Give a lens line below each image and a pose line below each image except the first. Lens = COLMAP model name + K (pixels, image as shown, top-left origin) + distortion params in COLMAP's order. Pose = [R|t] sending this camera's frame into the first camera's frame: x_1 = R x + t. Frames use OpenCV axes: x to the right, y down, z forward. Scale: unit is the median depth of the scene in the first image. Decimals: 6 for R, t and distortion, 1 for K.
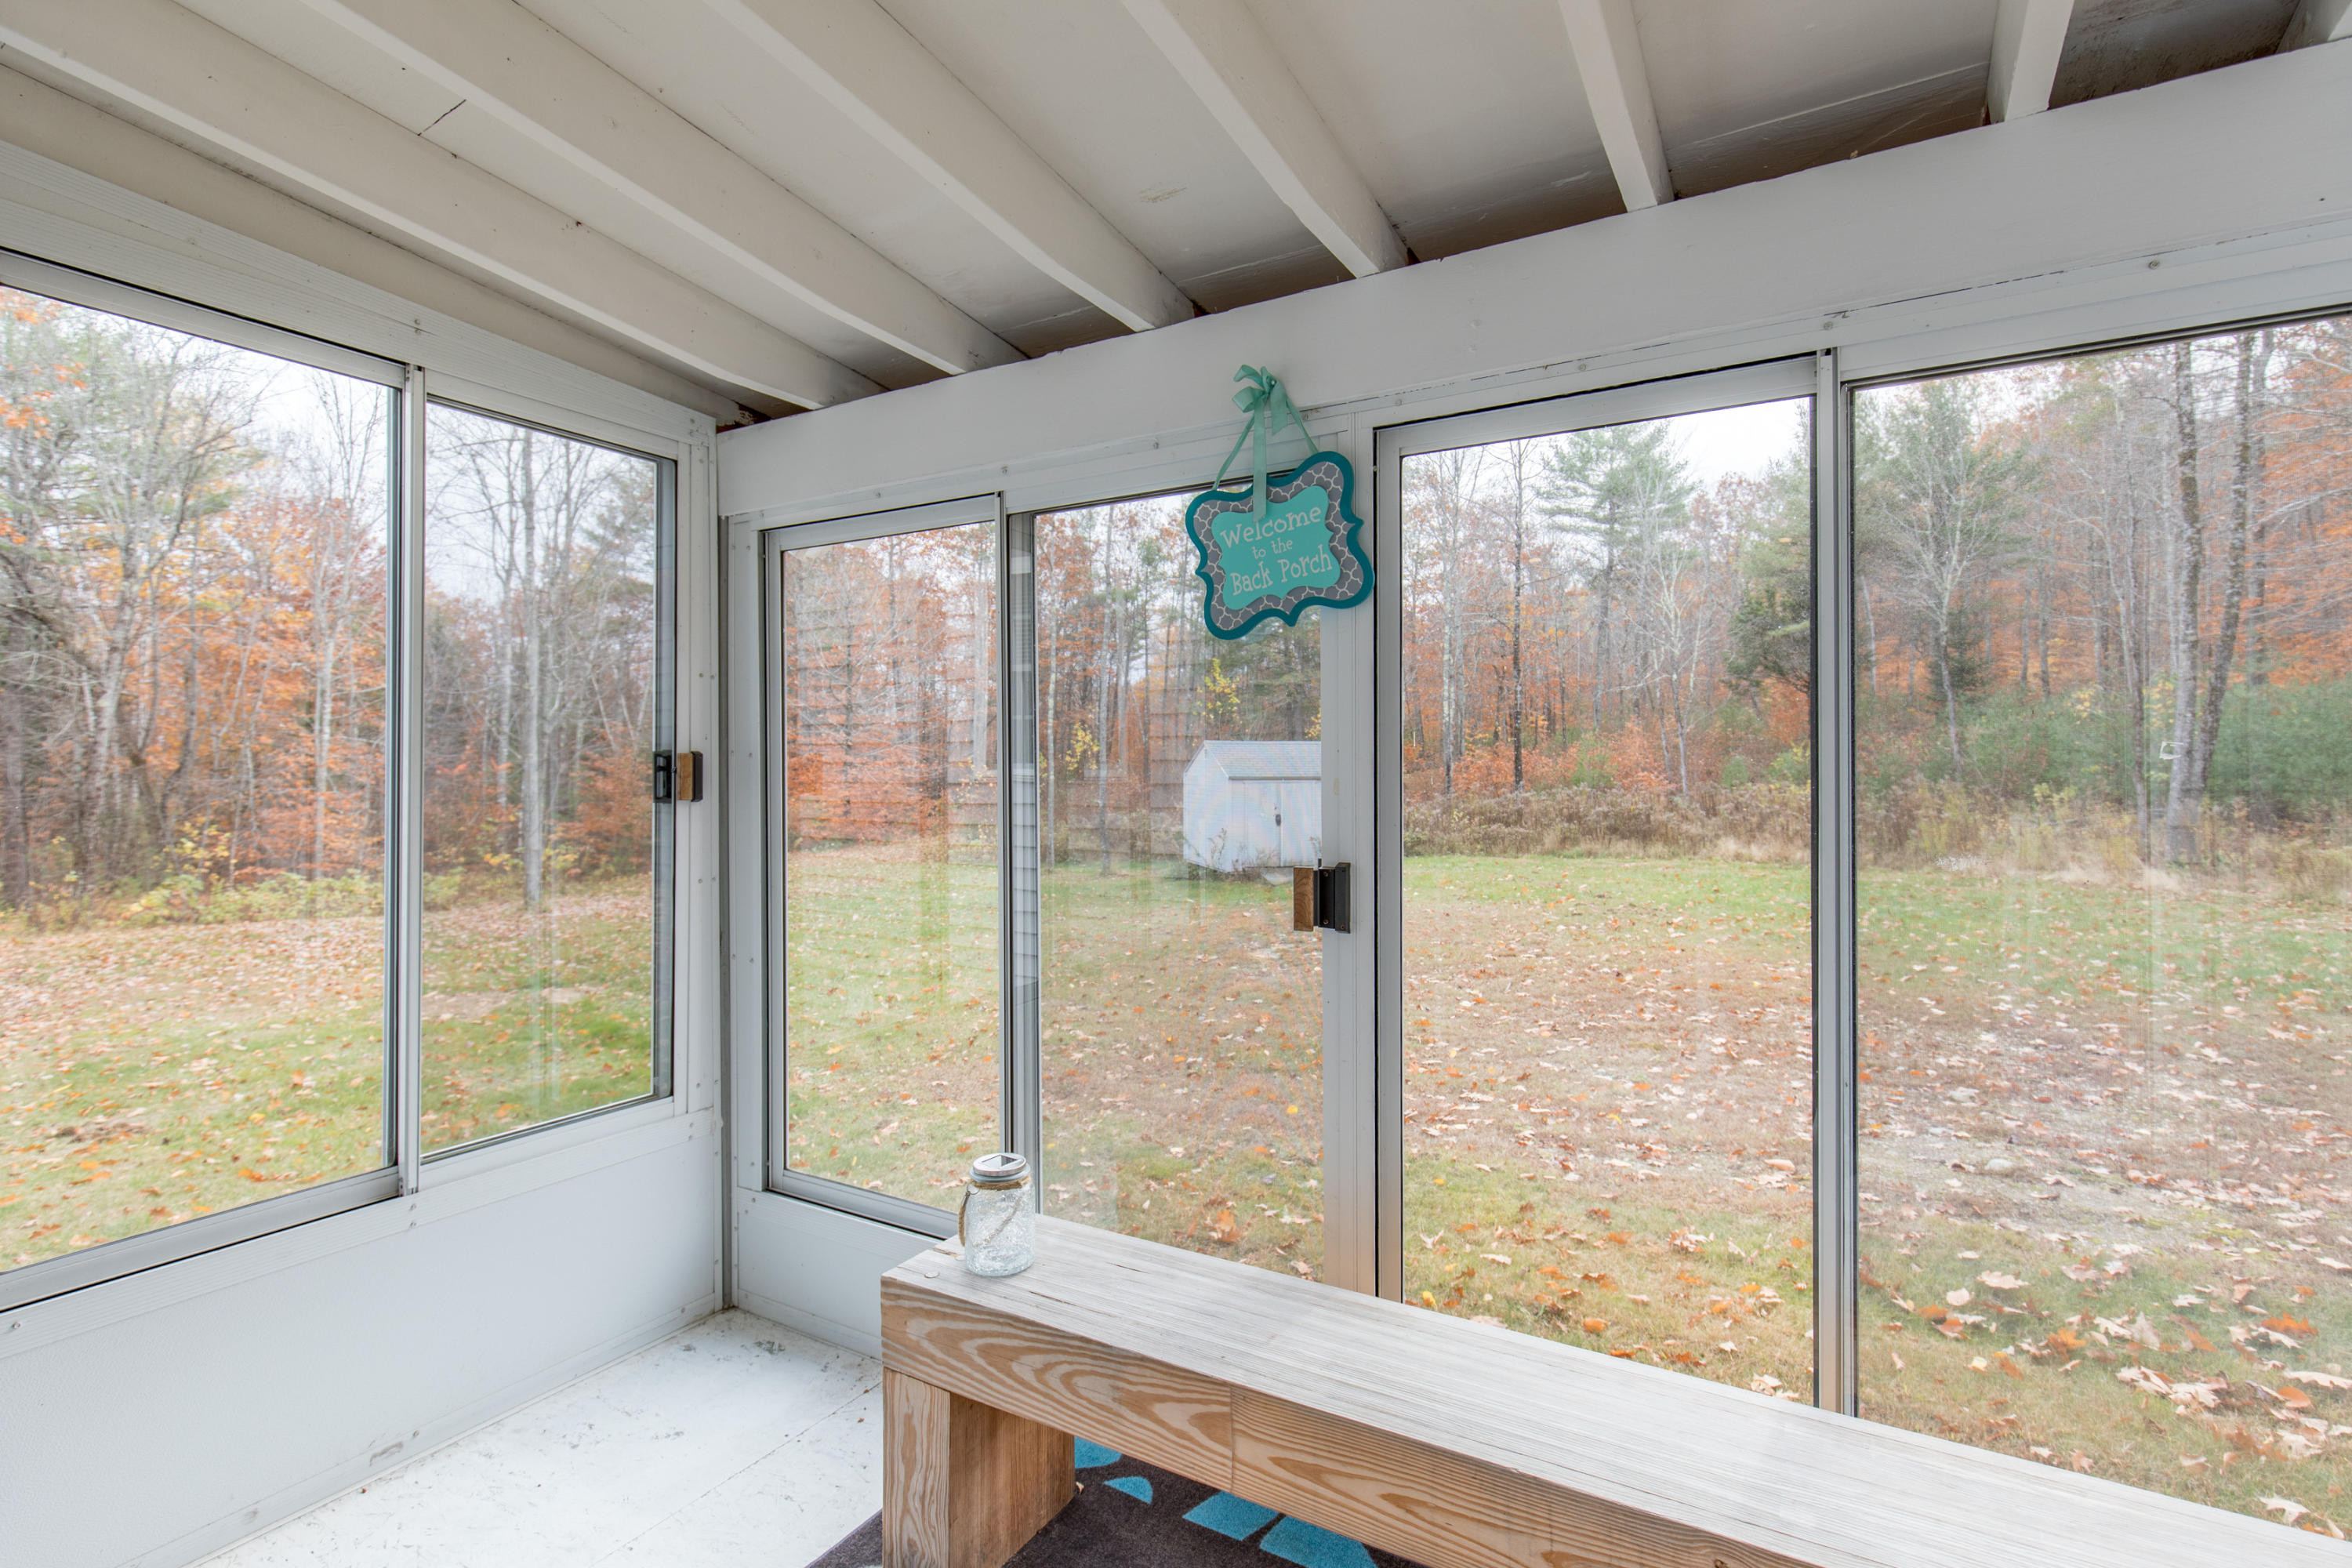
lens RADIAL K [[1082.8, 0, 1177.4], [0, 1082.8, 778.2], [0, 0, 1]] dist [0.002607, 0.000434]
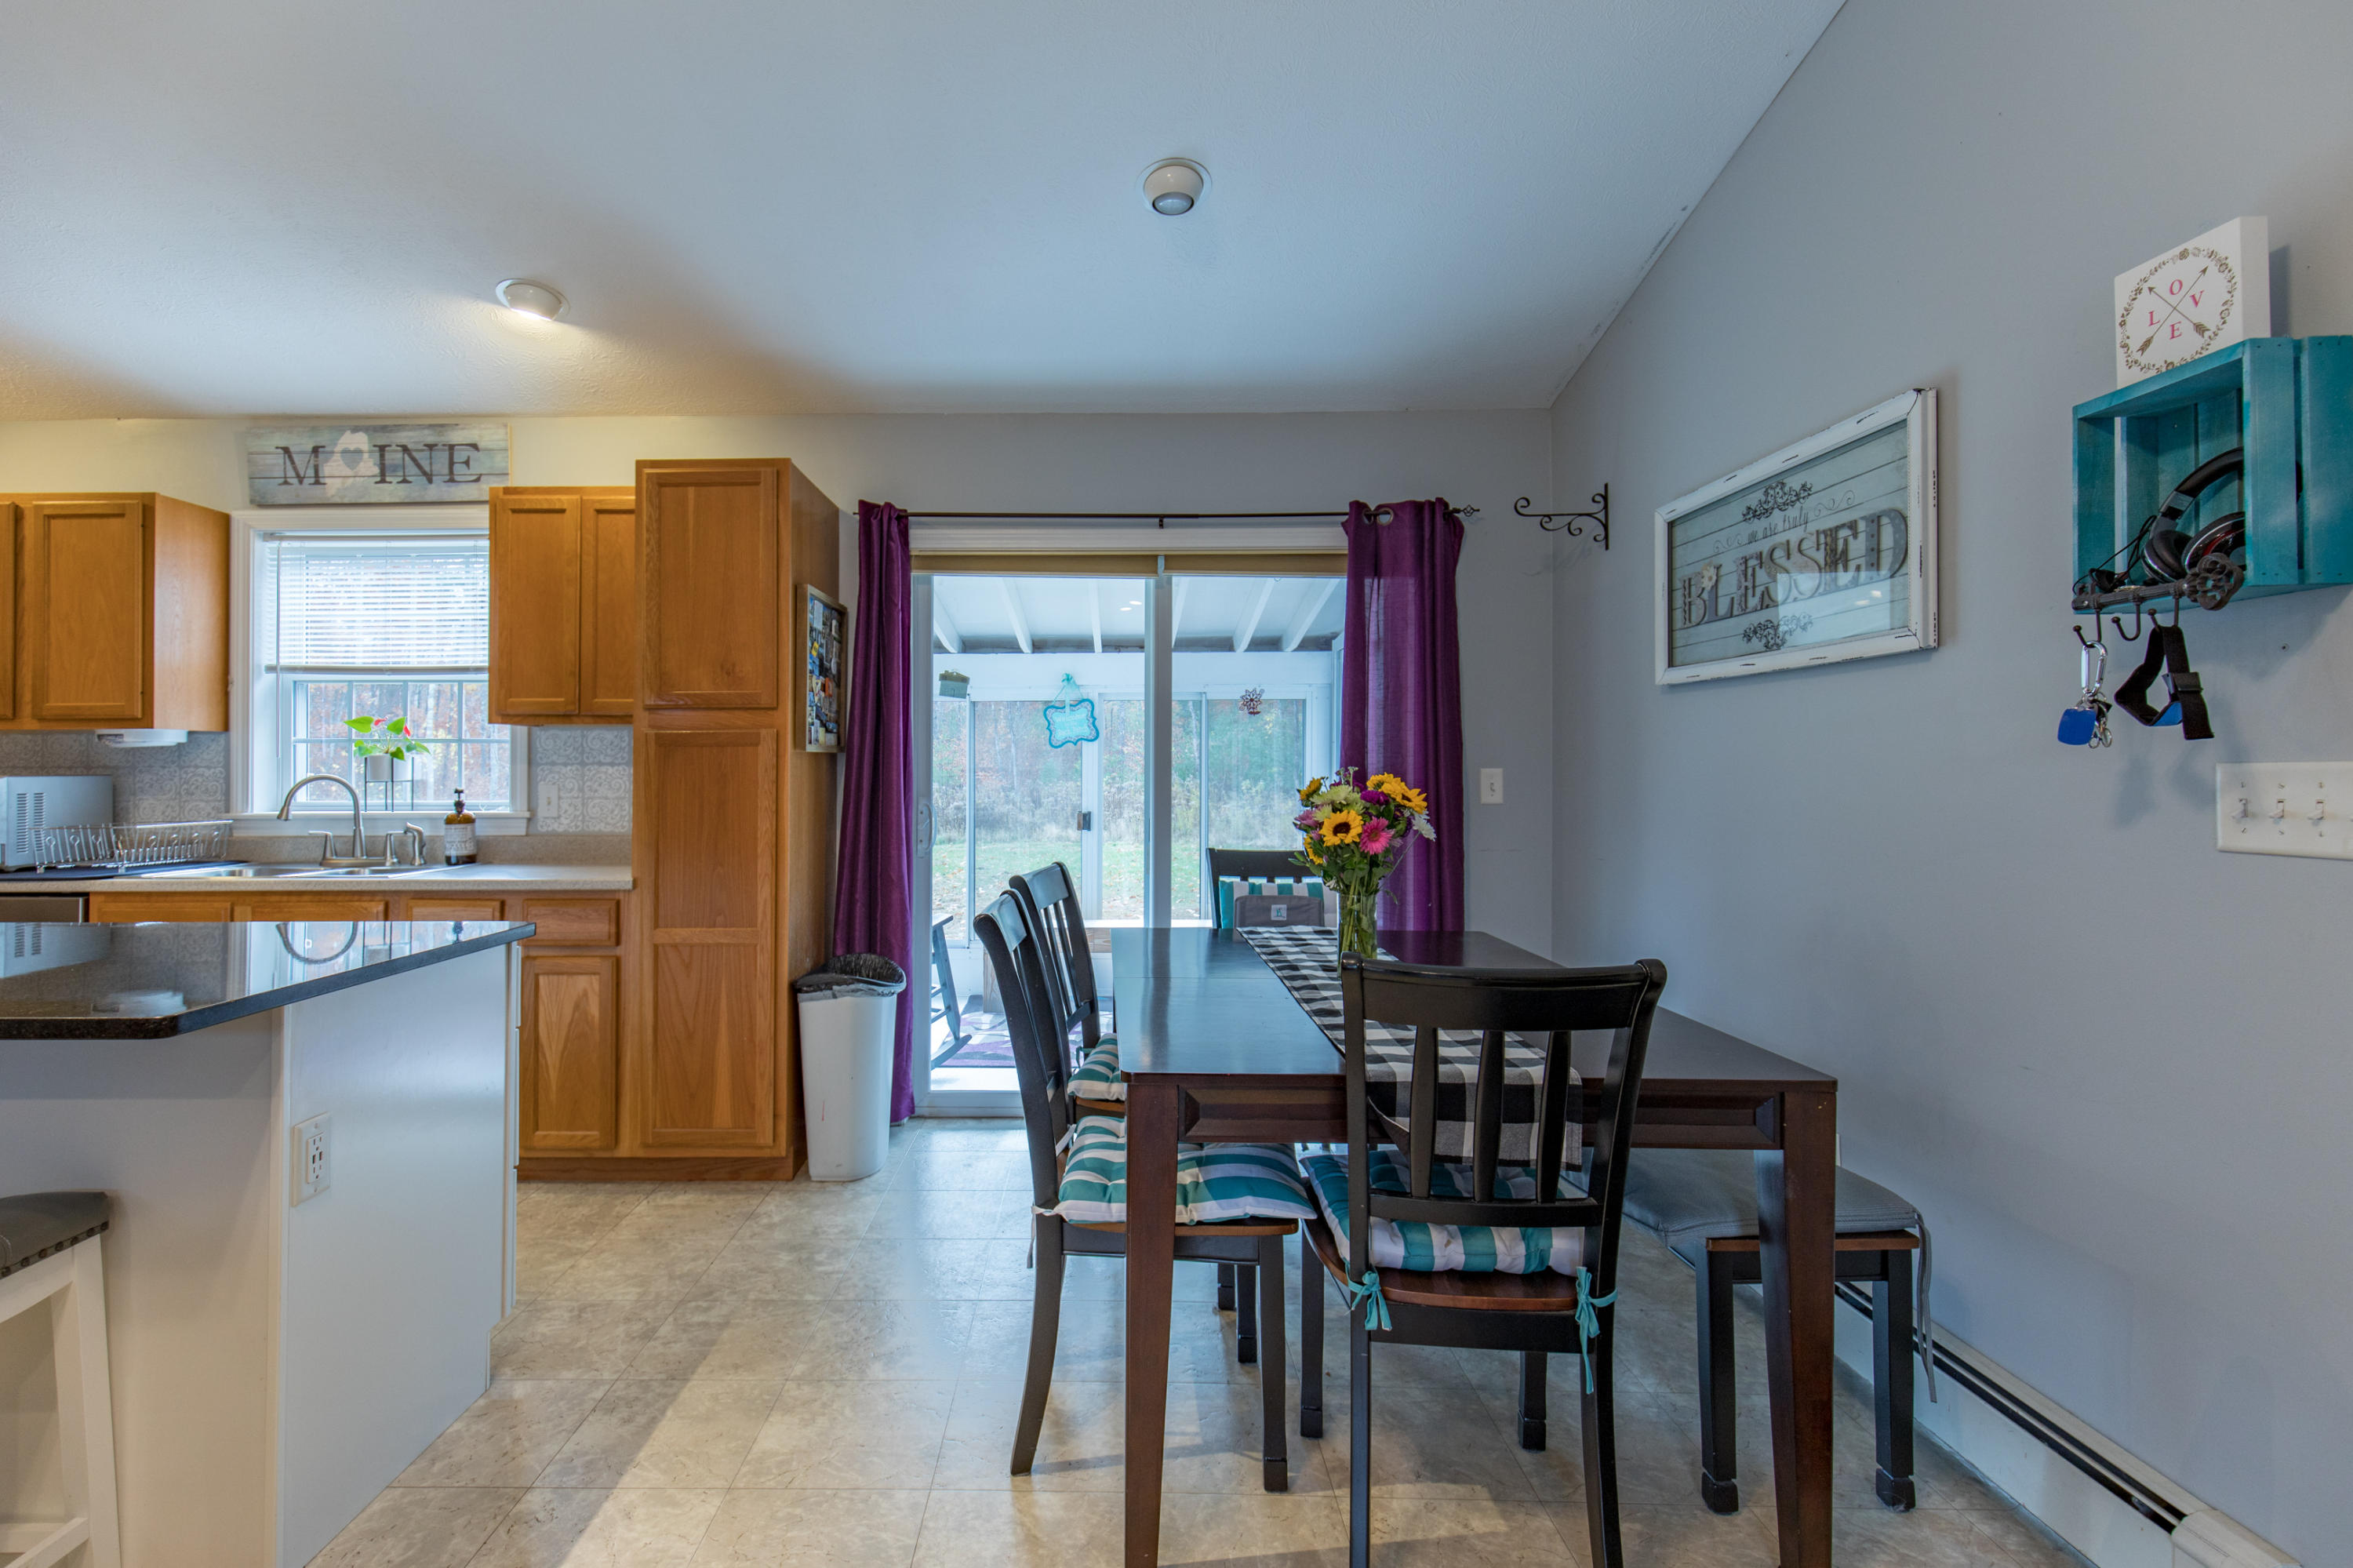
lens RADIAL K [[1083.3, 0, 1178.6], [0, 1083.3, 765.9], [0, 0, 1]] dist [0.002607, 0.000434]
pose [[0.819372, 0.003397, 0.573252, -0.100668], [0.001248, 0.999969, -0.007711, -0.002983], [-0.573260, 0.007034, 0.819343, -0.127442]]
